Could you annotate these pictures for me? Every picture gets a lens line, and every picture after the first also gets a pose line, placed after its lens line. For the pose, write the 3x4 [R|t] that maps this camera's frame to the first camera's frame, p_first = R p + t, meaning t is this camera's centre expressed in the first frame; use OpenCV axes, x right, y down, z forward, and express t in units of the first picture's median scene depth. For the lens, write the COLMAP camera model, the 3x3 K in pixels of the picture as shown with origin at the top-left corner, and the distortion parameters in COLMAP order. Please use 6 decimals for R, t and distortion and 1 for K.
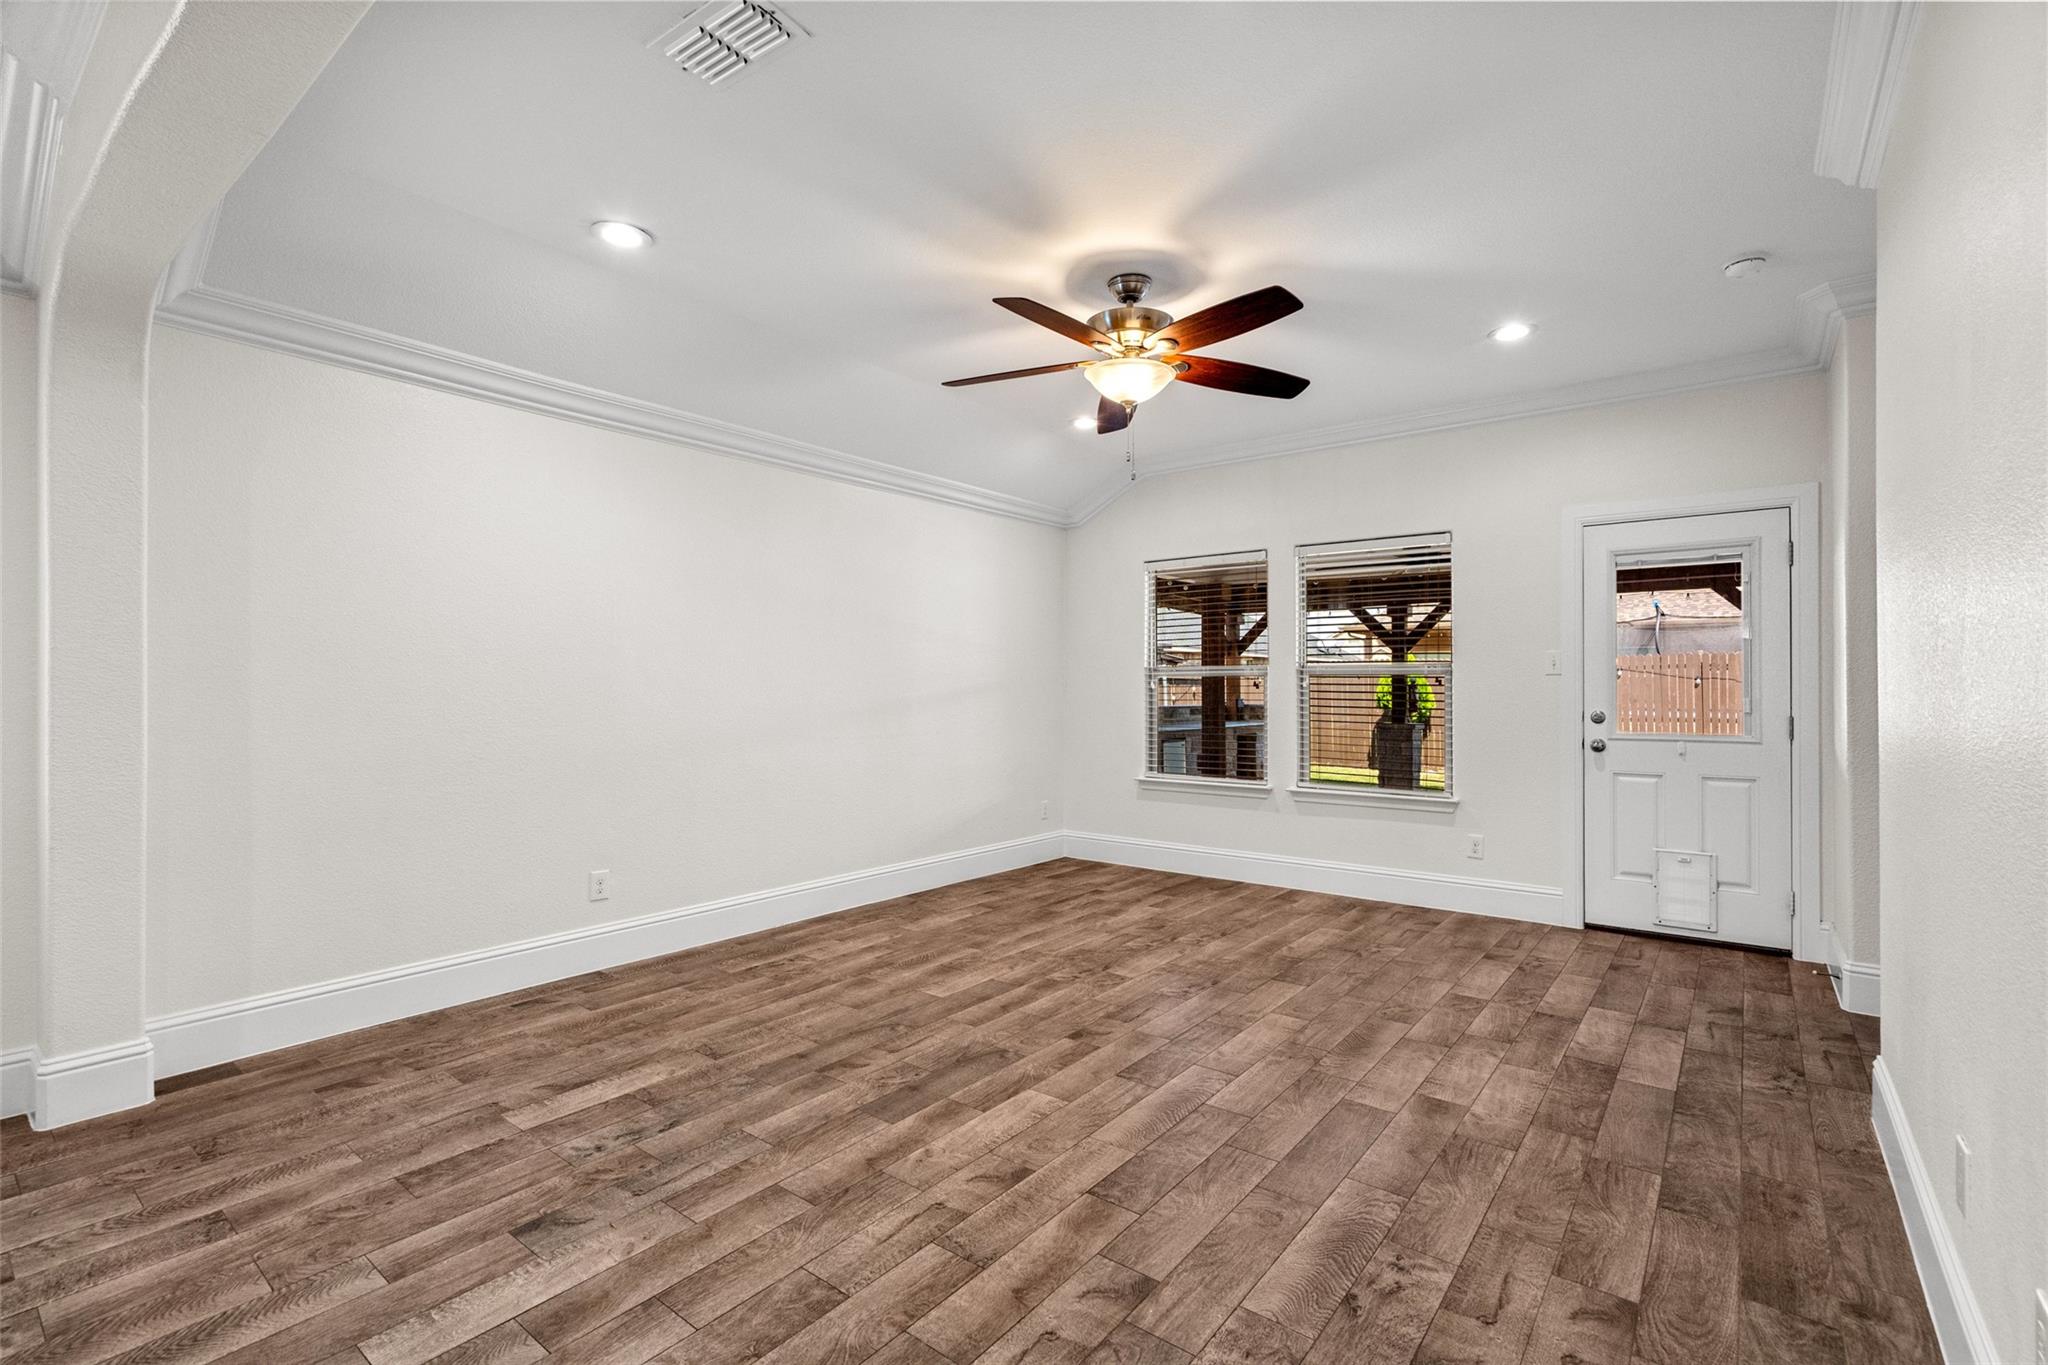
lens RADIAL K [[920.6, 0, 1024.0], [0, 920.6, 682.5], [0, 0, 1]] dist [-0.002346, -0.000347]
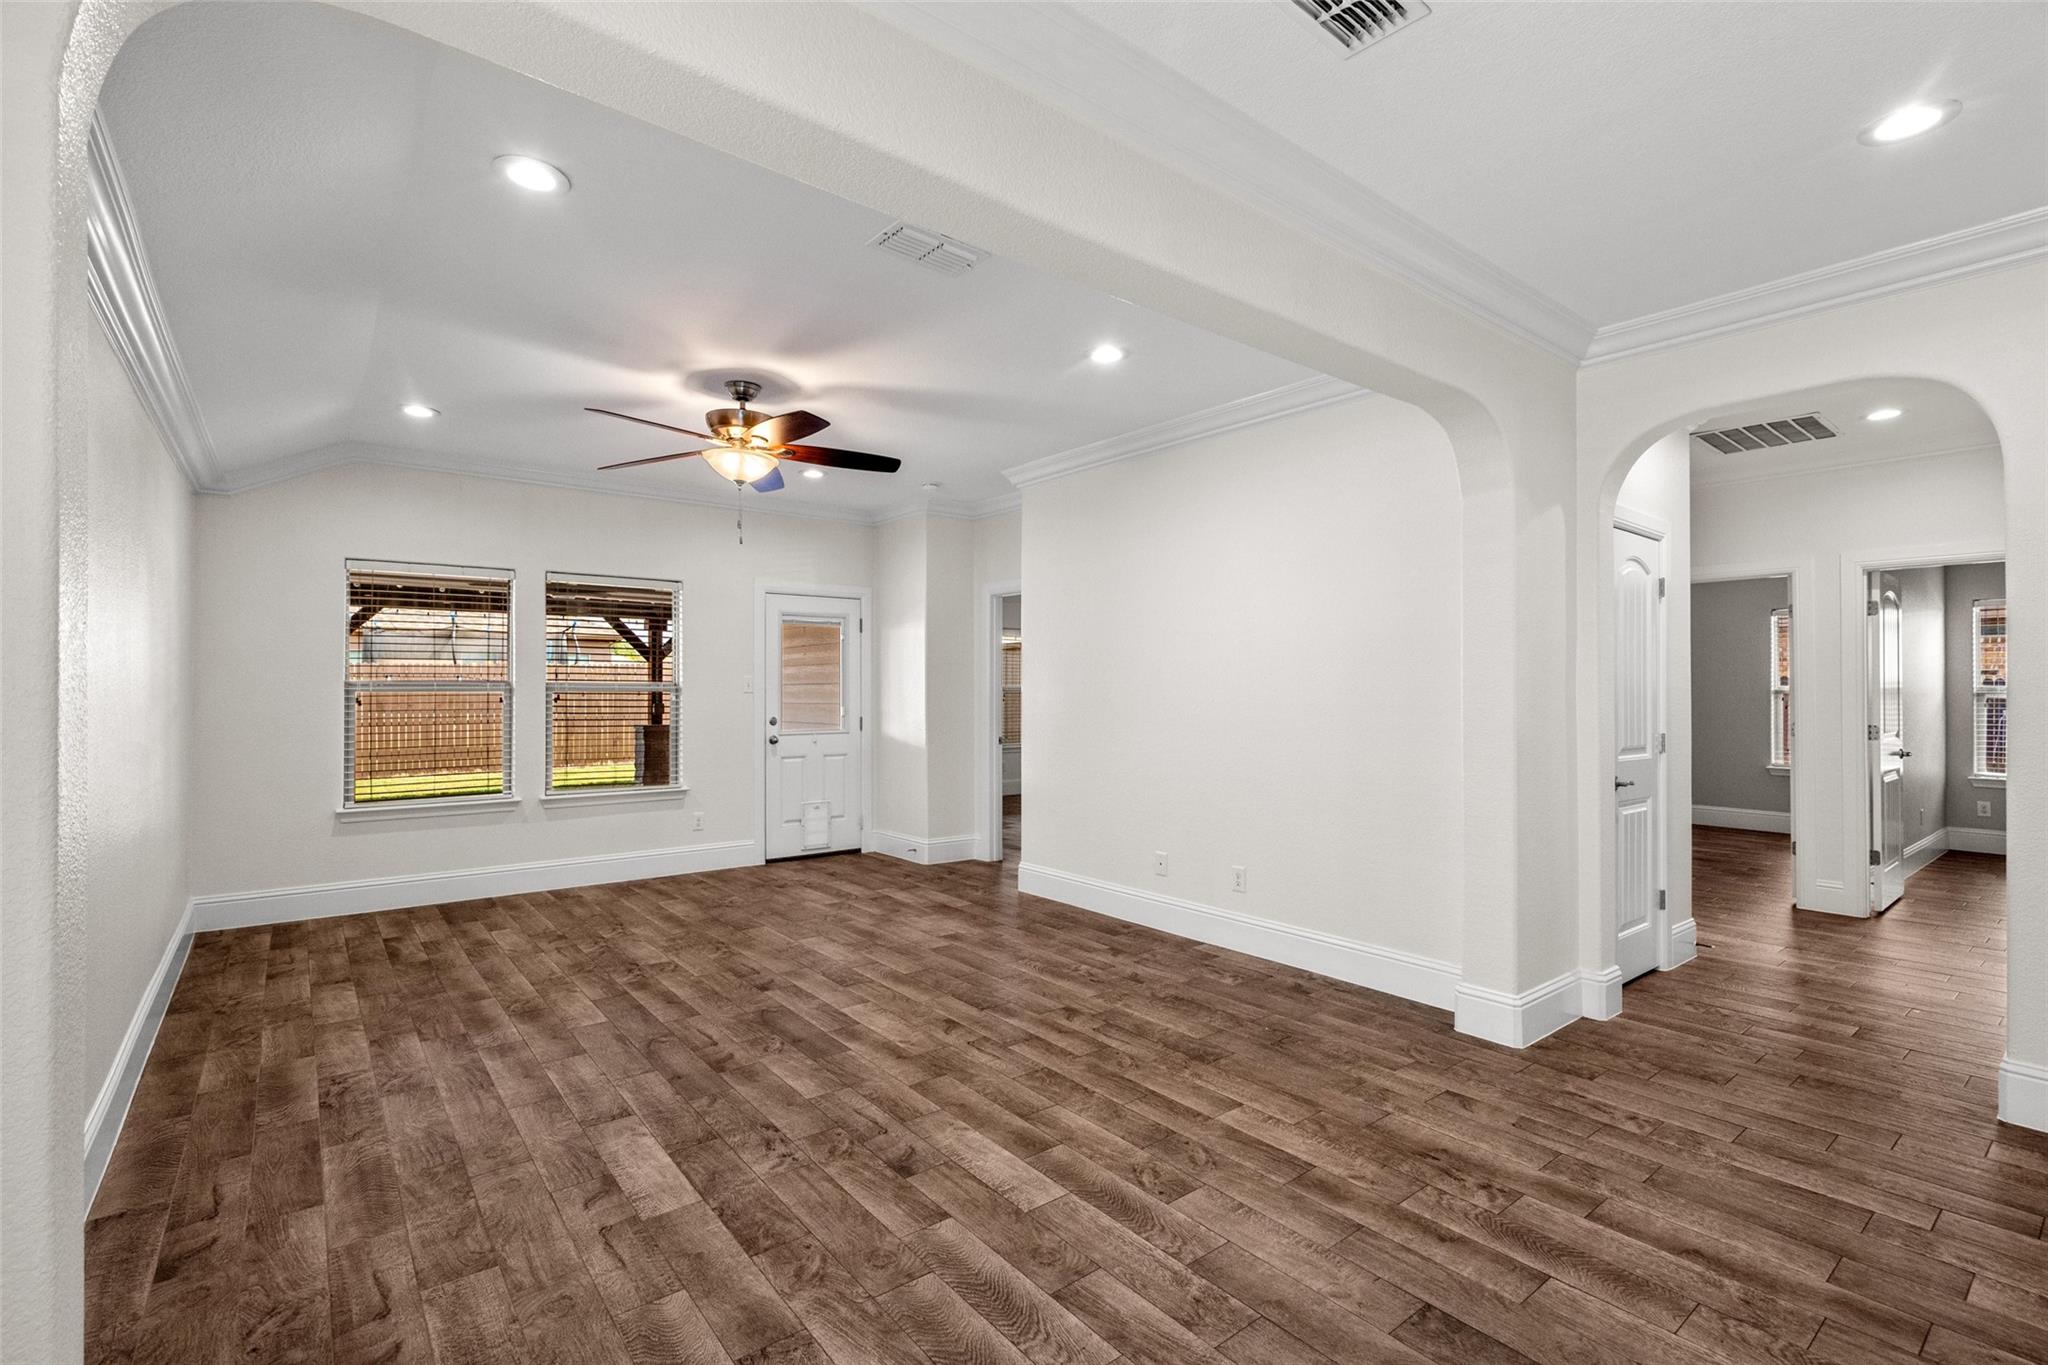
lens RADIAL K [[926.3, 0, 1024.0], [0, 926.3, 682.5], [0, 0, 1]] dist [0.003747, 0.000779]
pose [[0.229936, 0.006427, 0.973185, -1.151351], [-0.011220, 0.999929, -0.003953, -0.036174], [-0.973141, -0.010011, 0.229991, 0.382757]]
